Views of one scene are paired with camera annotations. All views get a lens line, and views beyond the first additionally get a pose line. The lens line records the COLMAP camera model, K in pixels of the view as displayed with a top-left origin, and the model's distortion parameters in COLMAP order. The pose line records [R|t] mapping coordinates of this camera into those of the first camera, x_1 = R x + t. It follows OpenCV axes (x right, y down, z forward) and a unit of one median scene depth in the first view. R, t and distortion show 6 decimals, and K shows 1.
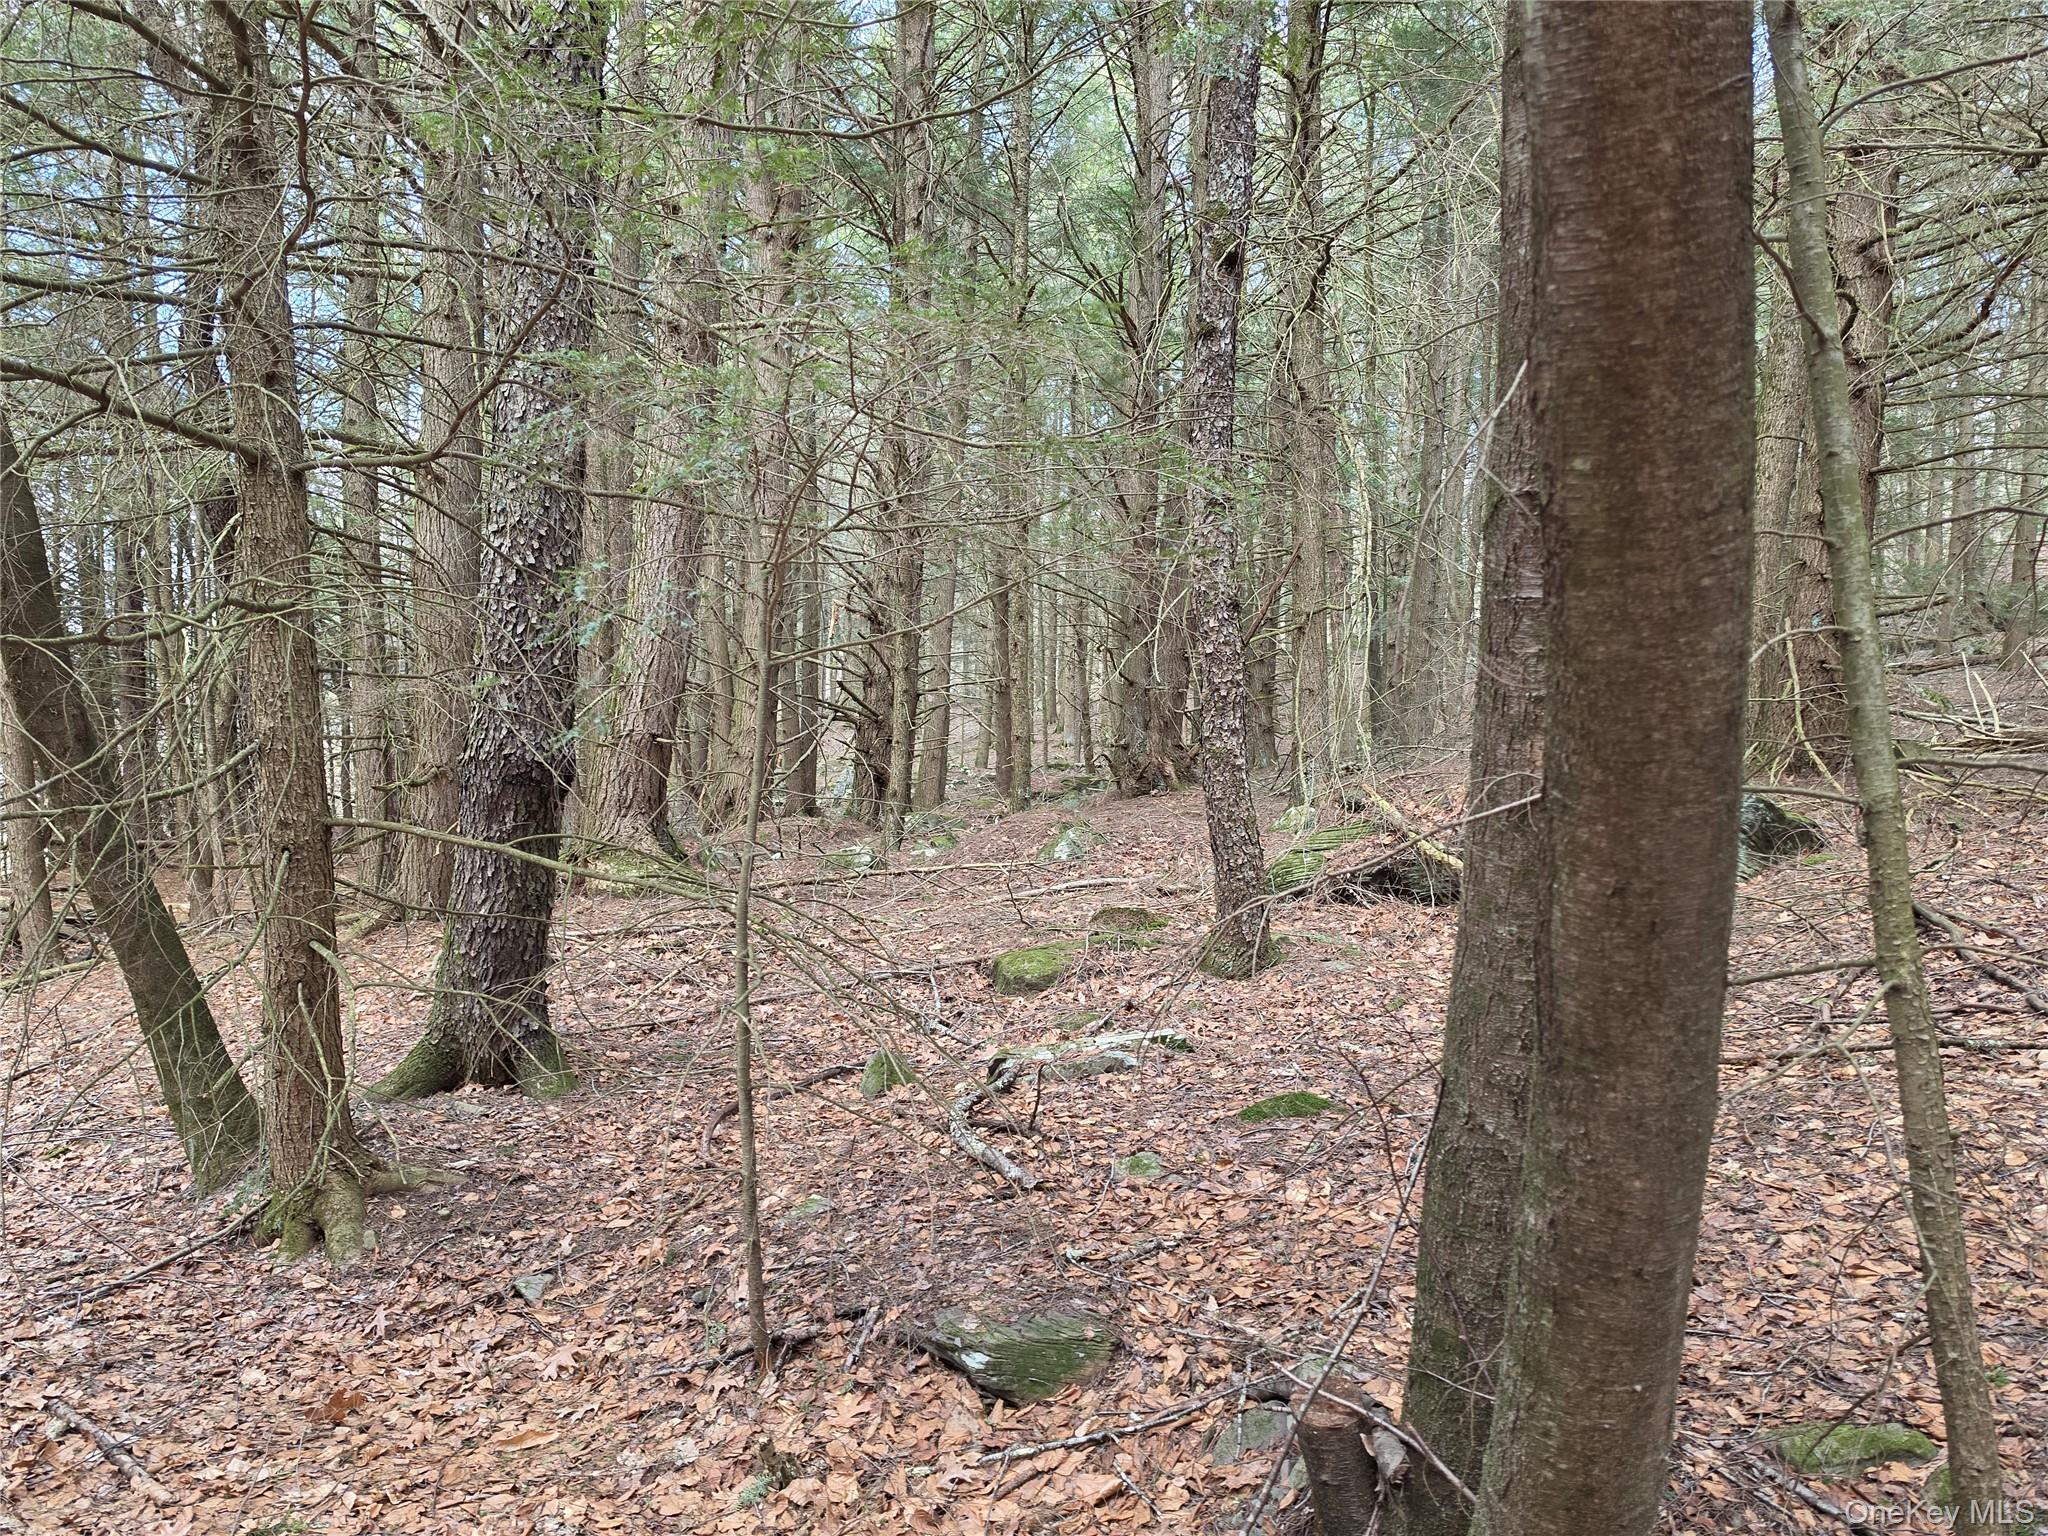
lens RADIAL K [[1406.9, 0, 1021.7], [0, 1406.9, 769.9], [0, 0, 1]] dist [0.048619, -0.056574]
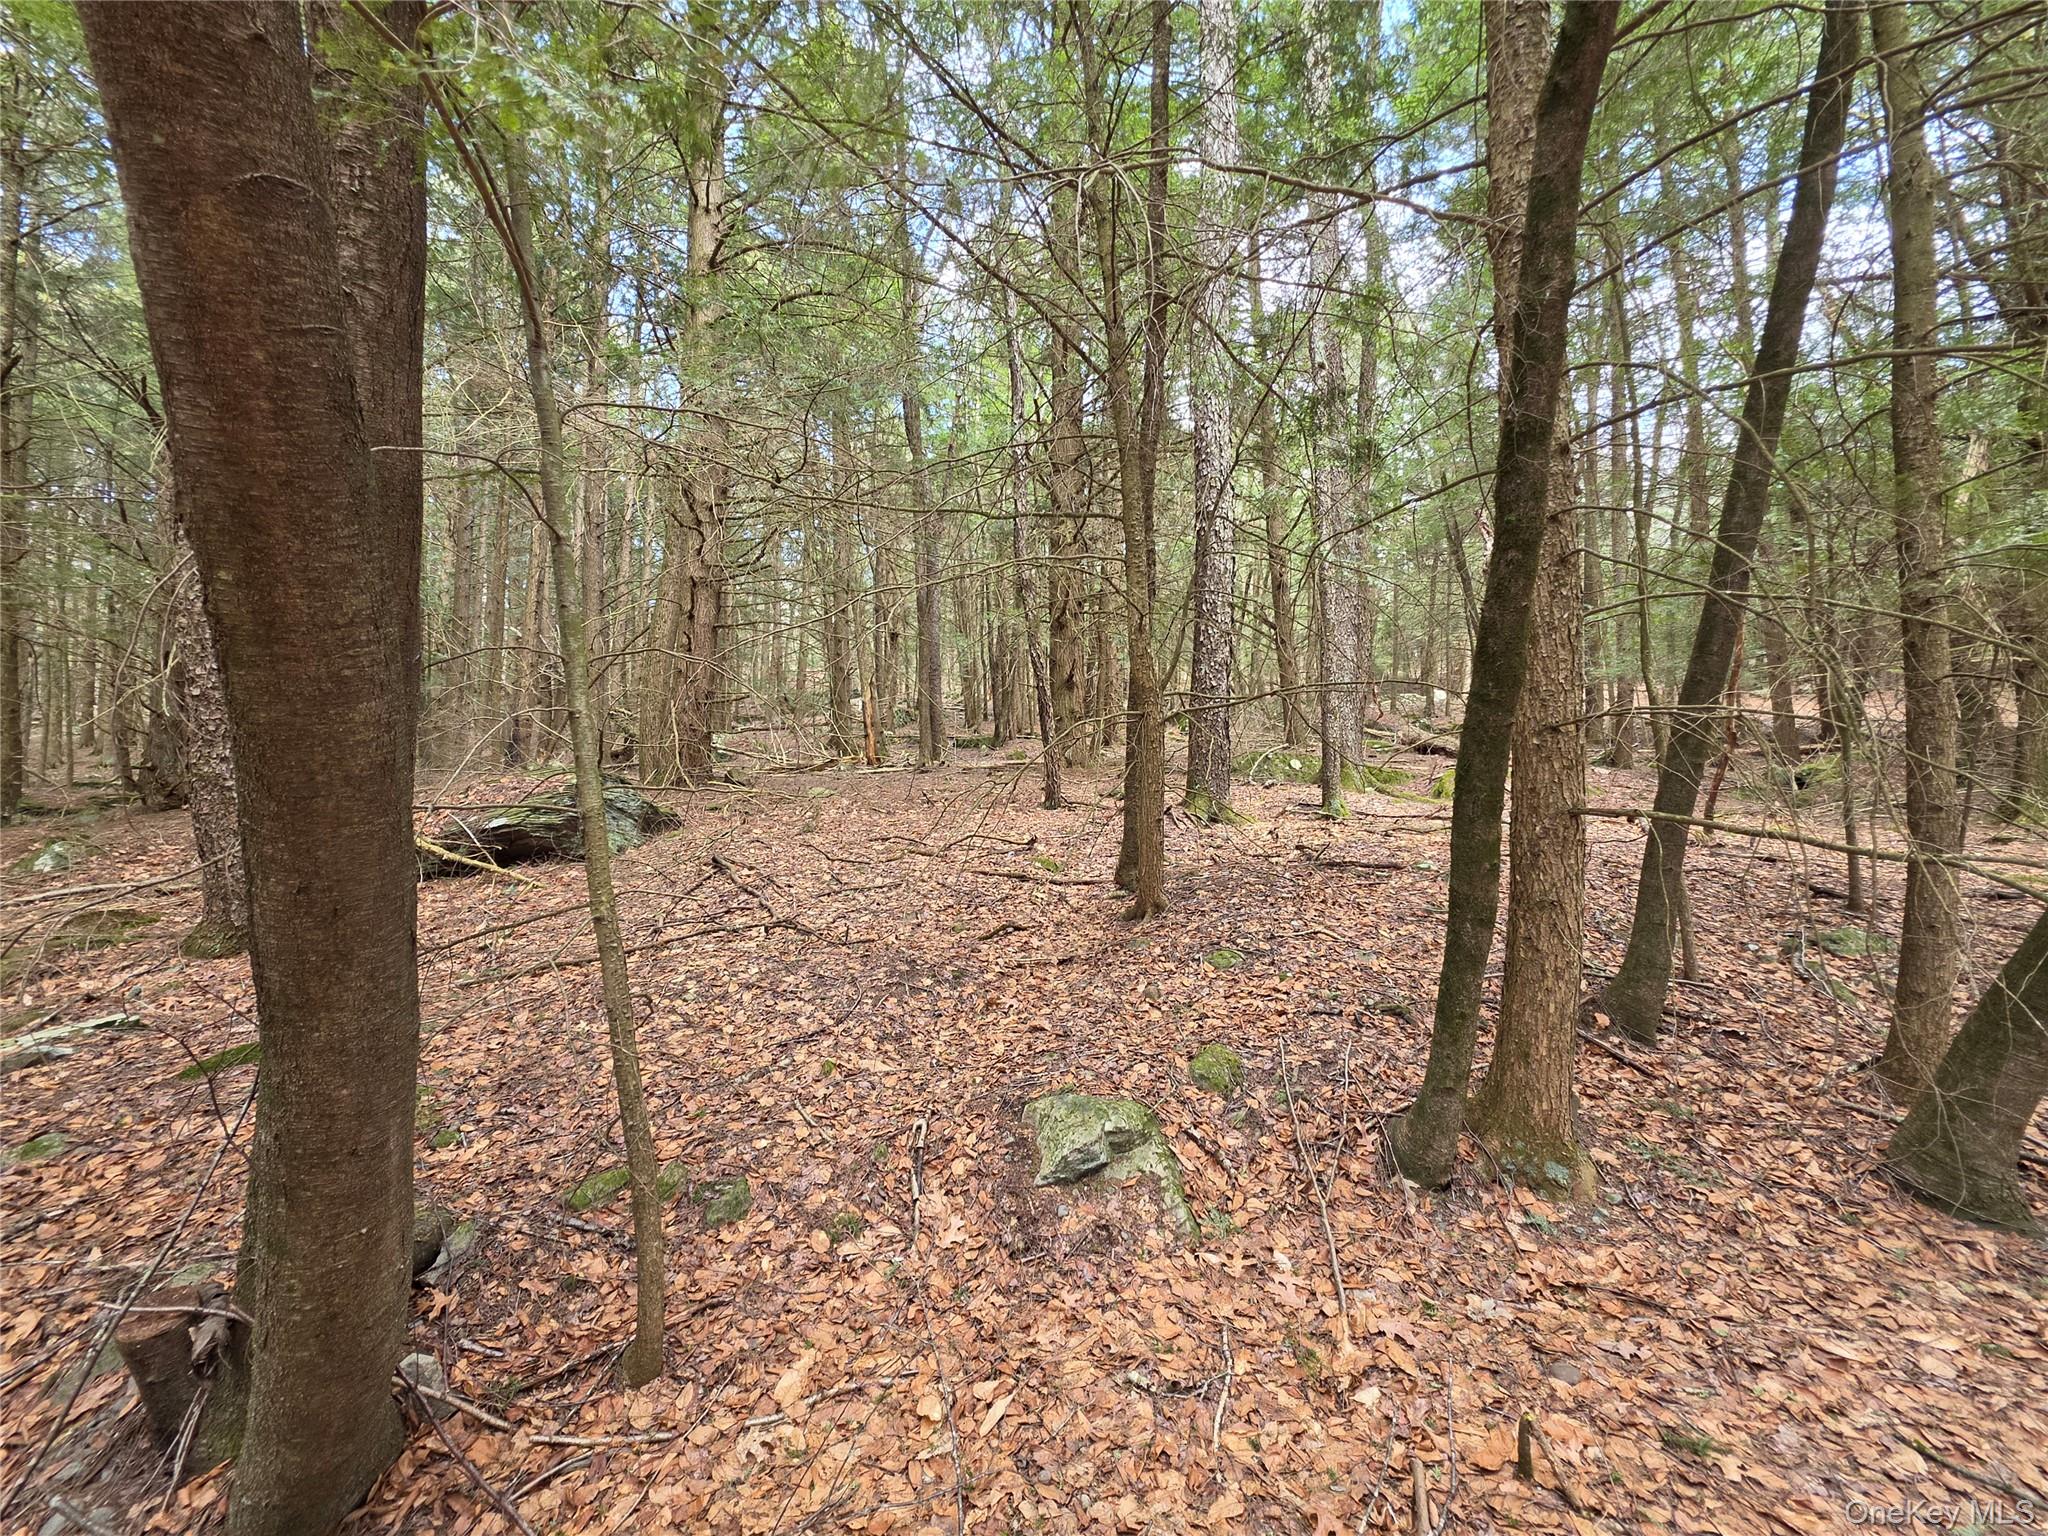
lens RADIAL K [[813.5, 0, 1023.9], [0, 813.5, 758.3], [0, 0, 1]] dist [-0.006766, 0.002136]
pose [[0.648713, 0.013474, 0.760914, 0.090210], [0.009066, 0.999636, -0.025430, -0.005298], [-0.760979, 0.023395, 0.648354, -0.017754]]
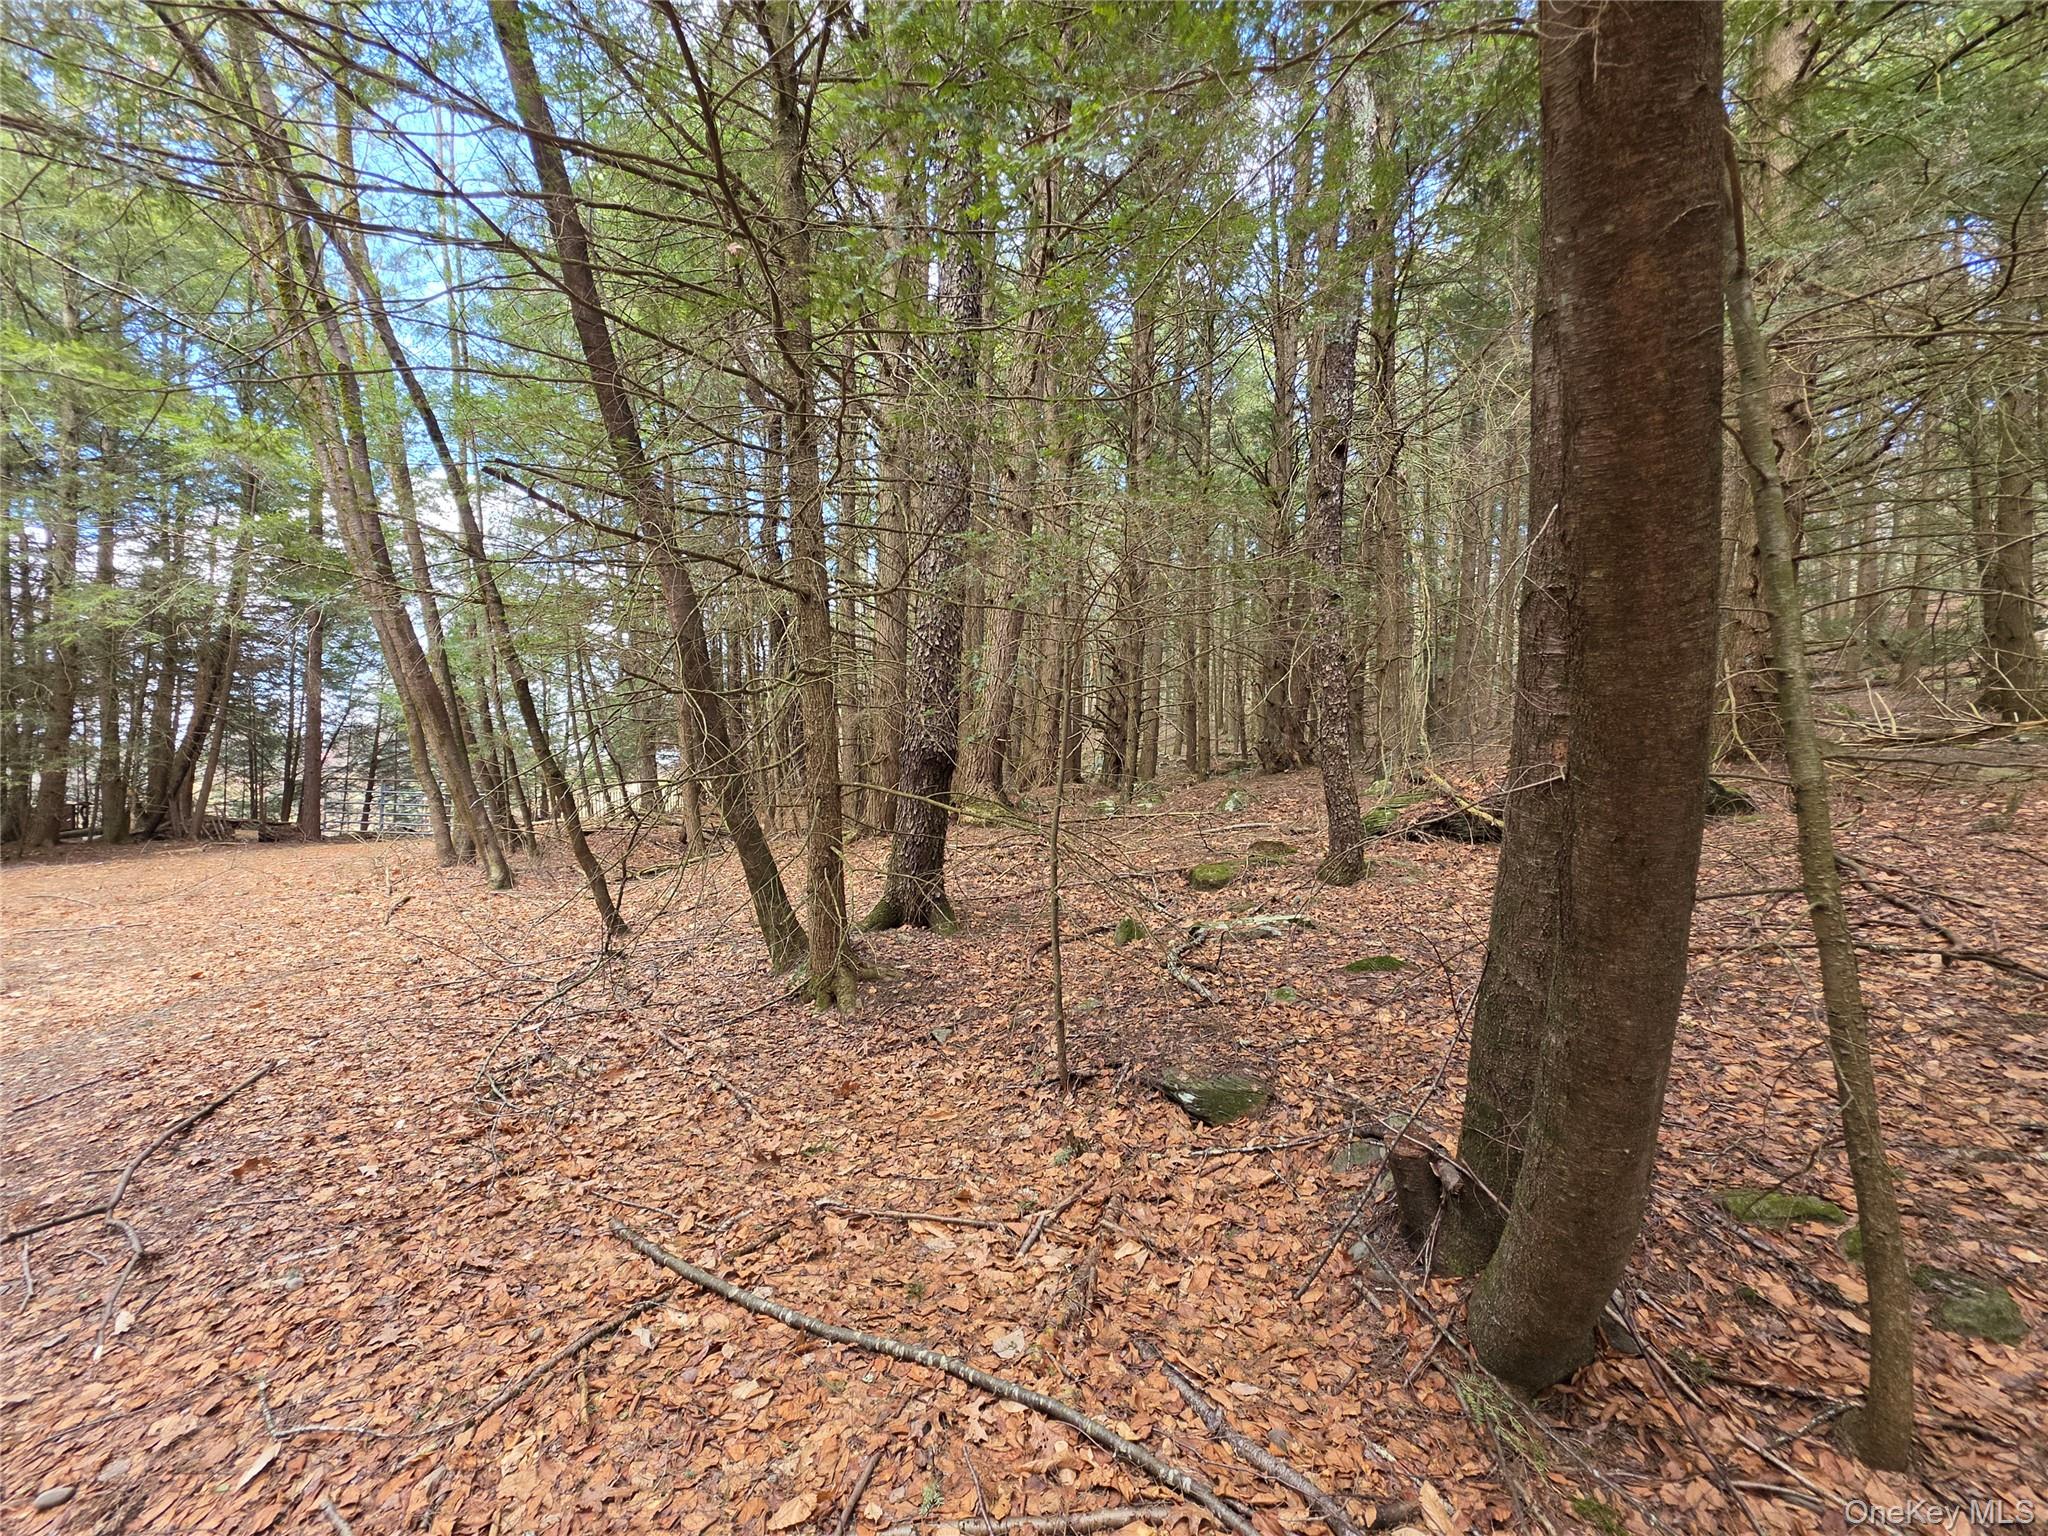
lens RADIAL K [[813.5, 0, 1014.6], [0, 813.5, 759.2], [0, 0, 1]] dist [-0.006766, 0.002136]
pose [[0.974857, 0.004397, -0.222789, -0.012989], [-0.003568, 0.999985, 0.004124, -0.001979], [0.222804, -0.003226, 0.974858, -0.013838]]
